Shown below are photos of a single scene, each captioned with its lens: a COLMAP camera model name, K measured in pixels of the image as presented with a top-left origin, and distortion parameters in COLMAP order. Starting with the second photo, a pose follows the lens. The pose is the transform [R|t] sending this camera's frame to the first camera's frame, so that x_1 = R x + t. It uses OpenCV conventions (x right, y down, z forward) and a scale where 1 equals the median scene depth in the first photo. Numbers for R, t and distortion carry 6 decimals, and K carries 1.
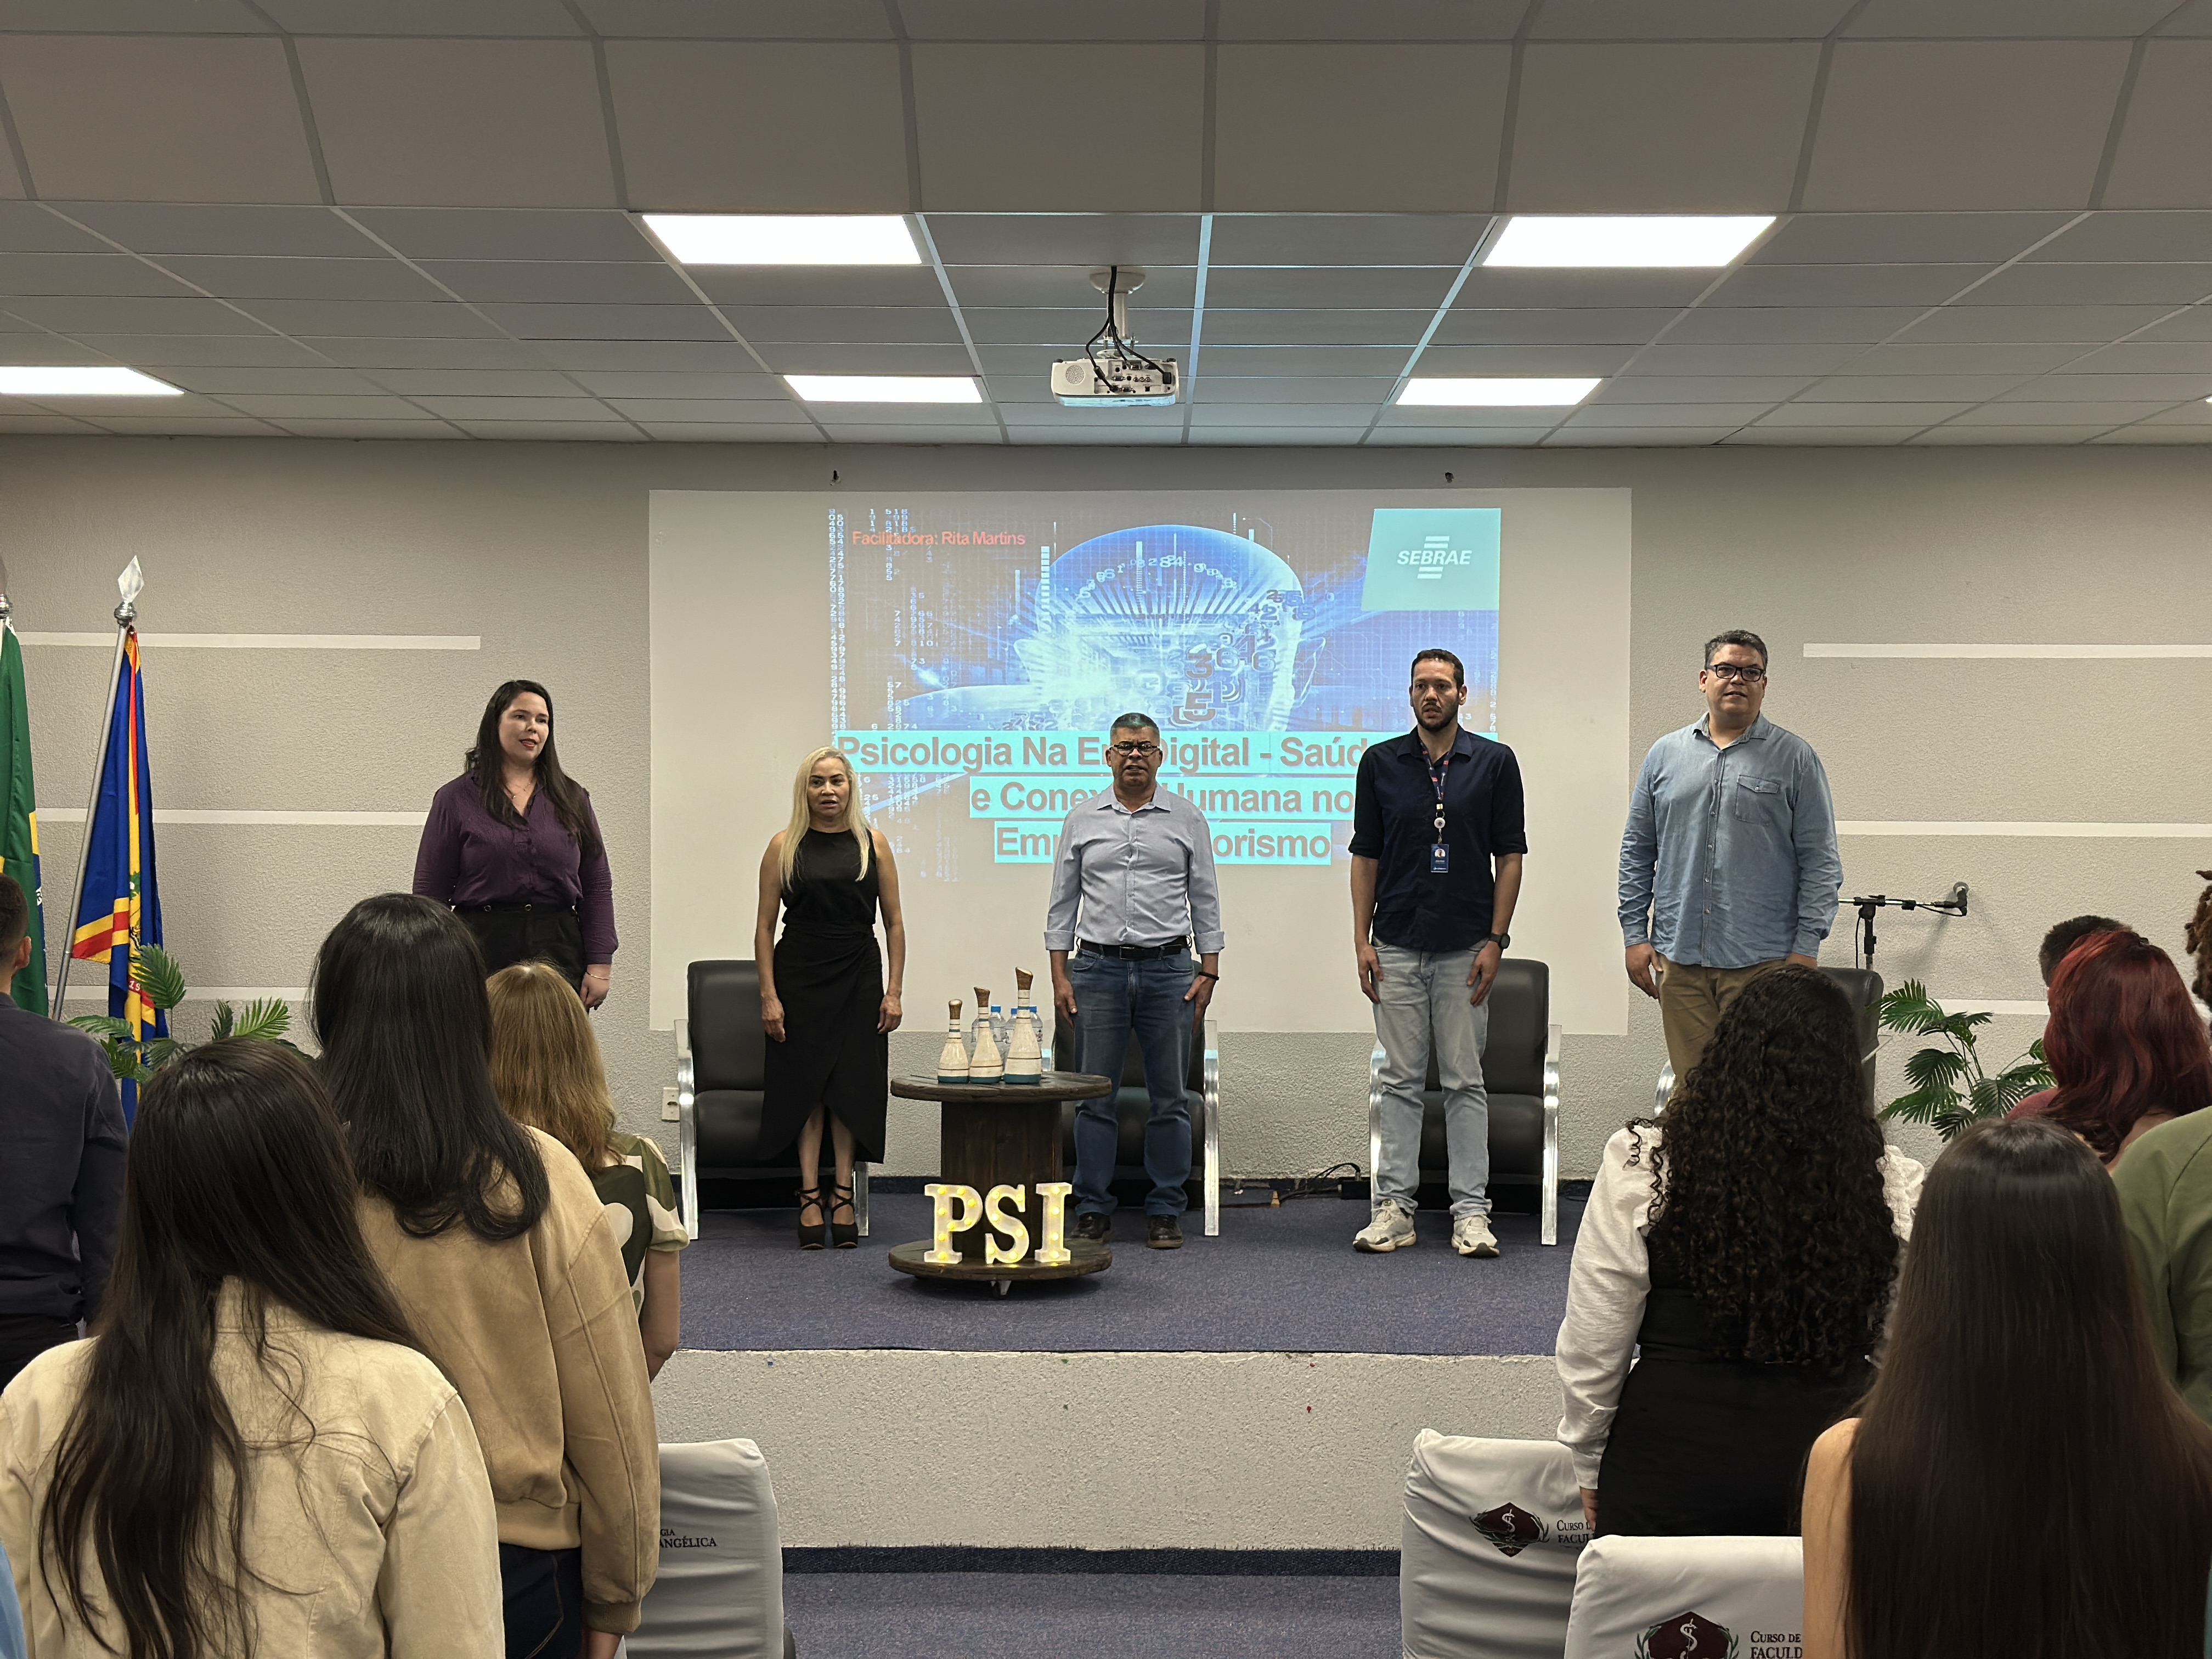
lens RADIAL K [[3278.0, 0, 1106.0], [0, 3278.0, 829.5], [0, 0, 1]] dist [-0.005648, -0.003151]
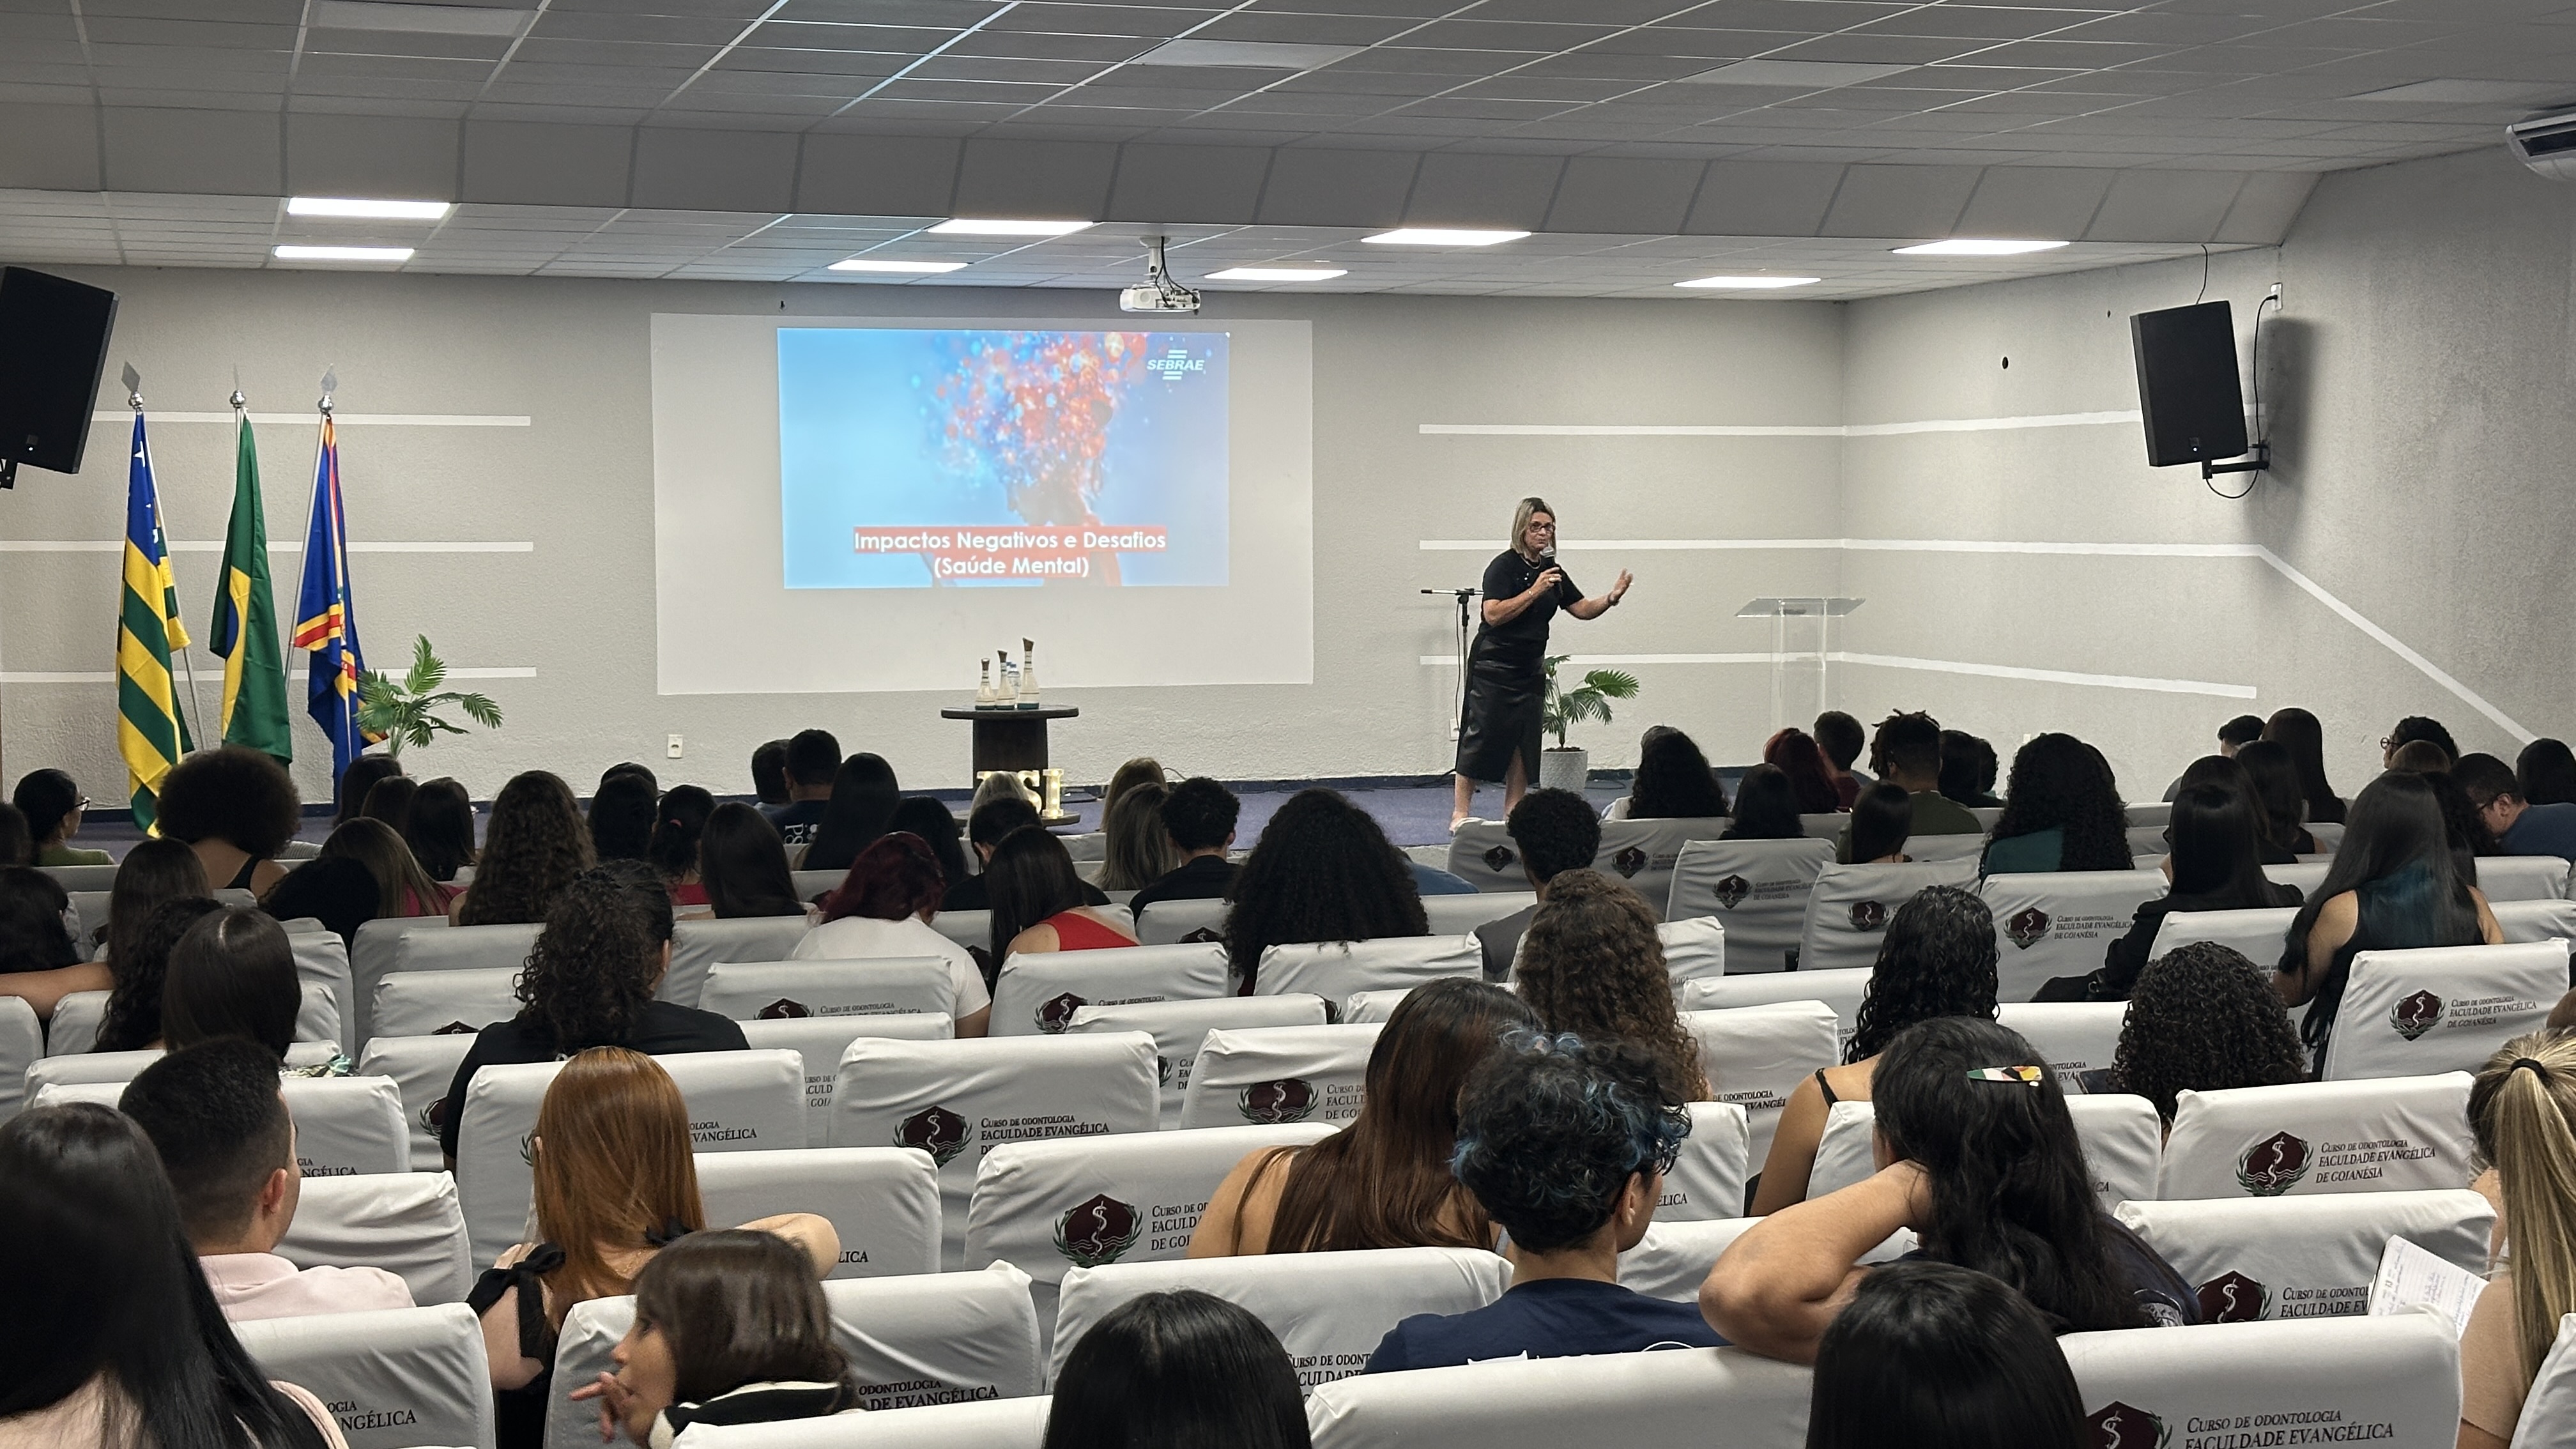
lens RADIAL K [[3556.5, 0, 1288.0], [0, 3556.5, 724.5], [0, 0, 1]] dist [0.006823, 0.008046]
pose [[0.951949, -0.024983, 0.305236, -0.378618], [0.007697, 0.998304, 0.057703, -0.013271], [-0.306160, -0.052581, 0.950527, -0.610890]]
